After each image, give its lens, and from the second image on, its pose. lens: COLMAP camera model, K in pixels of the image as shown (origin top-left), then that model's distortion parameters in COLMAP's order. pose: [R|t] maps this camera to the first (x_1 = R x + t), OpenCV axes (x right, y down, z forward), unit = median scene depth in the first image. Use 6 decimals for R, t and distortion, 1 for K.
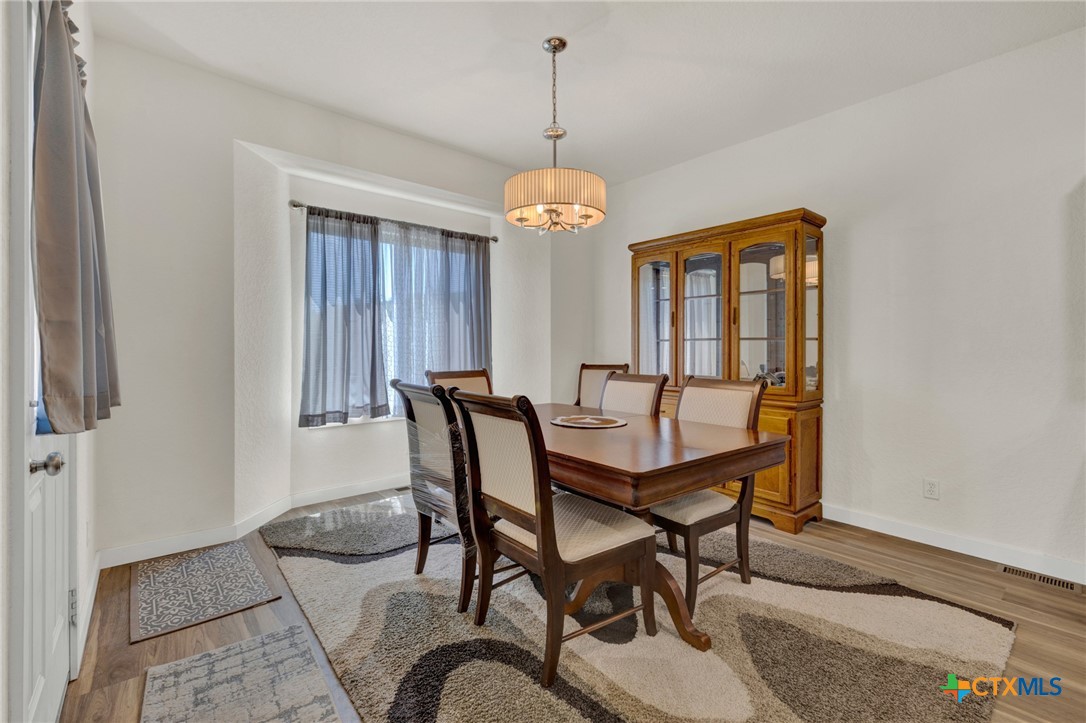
lens RADIAL K [[471.2, 0, 536.2], [0, 471.2, 344.5], [0, 0, 1]] dist [0.003780, 0.001881]
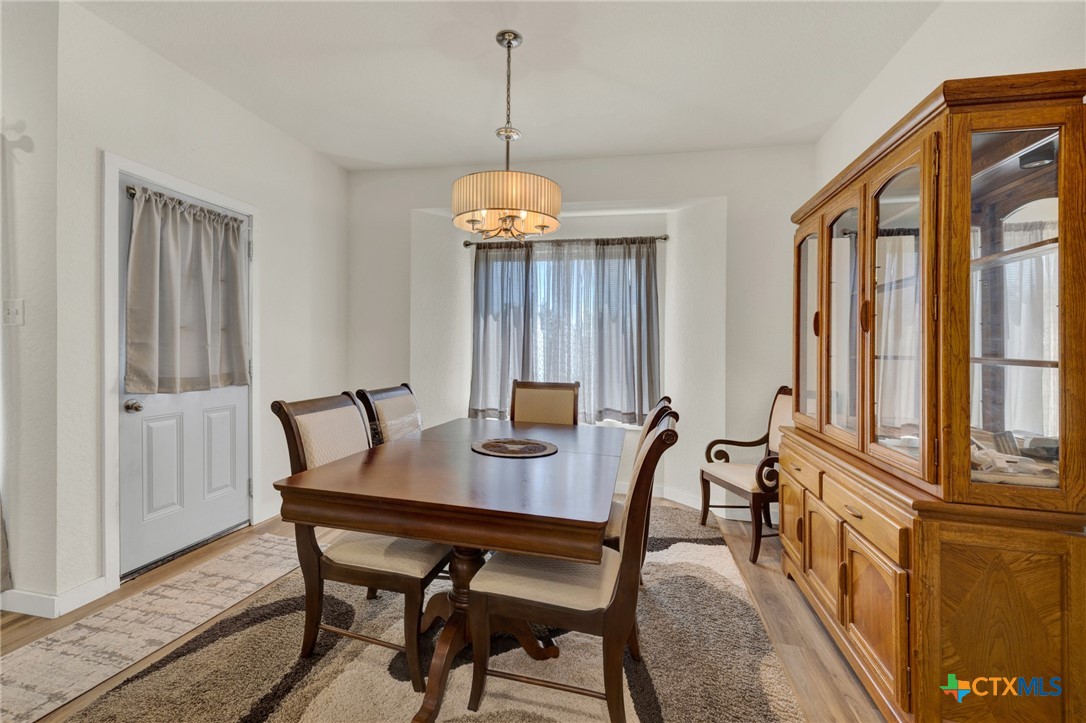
lens RADIAL K [[471.2, 0, 533.8], [0, 471.2, 339.5], [0, 0, 1]] dist [0.003780, 0.001881]
pose [[0.609572, -0.000908, -0.792730, 0.620570], [-0.015293, 0.999800, -0.012905, -0.020739], [0.792583, 0.019990, 0.609436, 0.357717]]
